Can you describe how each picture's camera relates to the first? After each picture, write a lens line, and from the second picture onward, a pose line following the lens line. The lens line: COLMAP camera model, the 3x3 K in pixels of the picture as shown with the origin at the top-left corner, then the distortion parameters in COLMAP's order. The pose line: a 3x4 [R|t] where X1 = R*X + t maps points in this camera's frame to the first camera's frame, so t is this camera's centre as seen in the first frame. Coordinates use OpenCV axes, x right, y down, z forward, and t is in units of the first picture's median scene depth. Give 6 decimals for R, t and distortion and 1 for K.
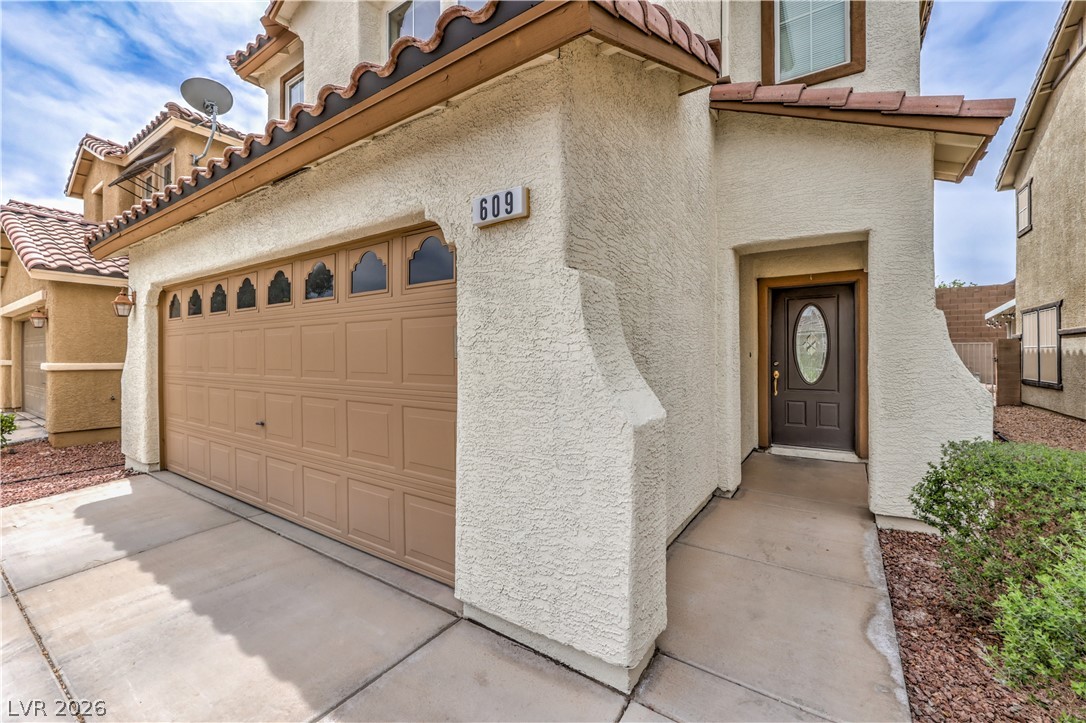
lens RADIAL K [[444.4, 0, 542.9], [0, 444.4, 348.4], [0, 0, 1]] dist [-0.000768, 0.000248]
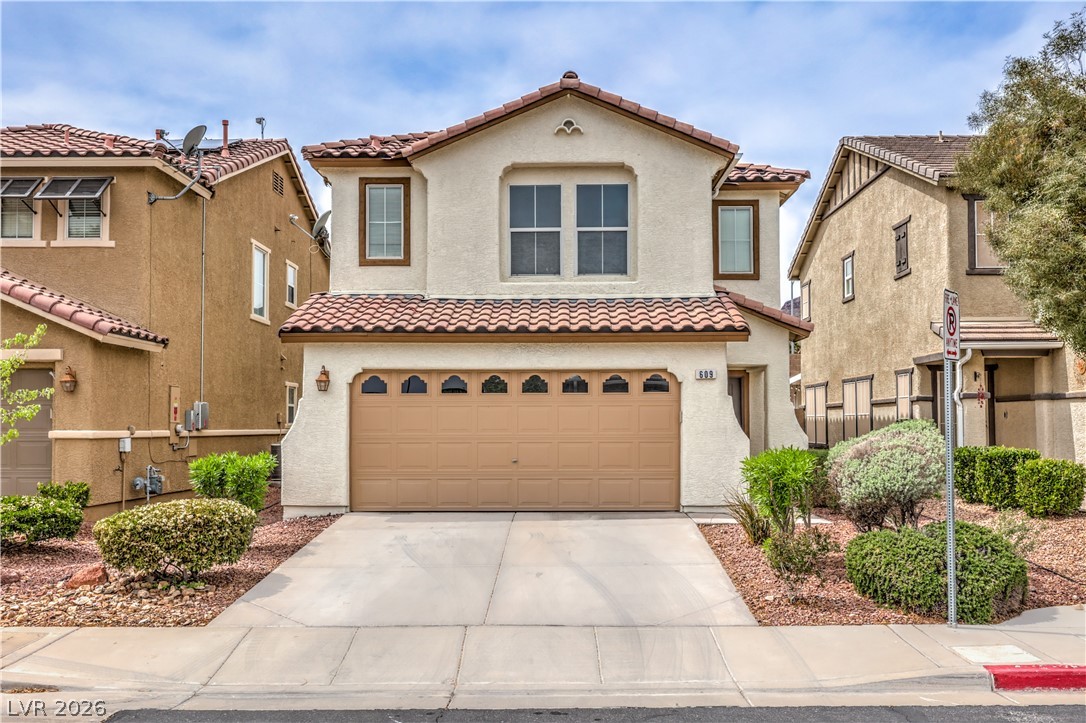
lens RADIAL K [[983.9, 0, 543.9], [0, 983.9, 363.2], [0, 0, 1]] dist [0.006315, 0.000000]
pose [[0.836121, 0.032846, 0.547561, -1.158585], [-0.006786, 0.998749, -0.049549, -0.009556], [-0.548503, 0.037713, 0.835298, -0.999307]]
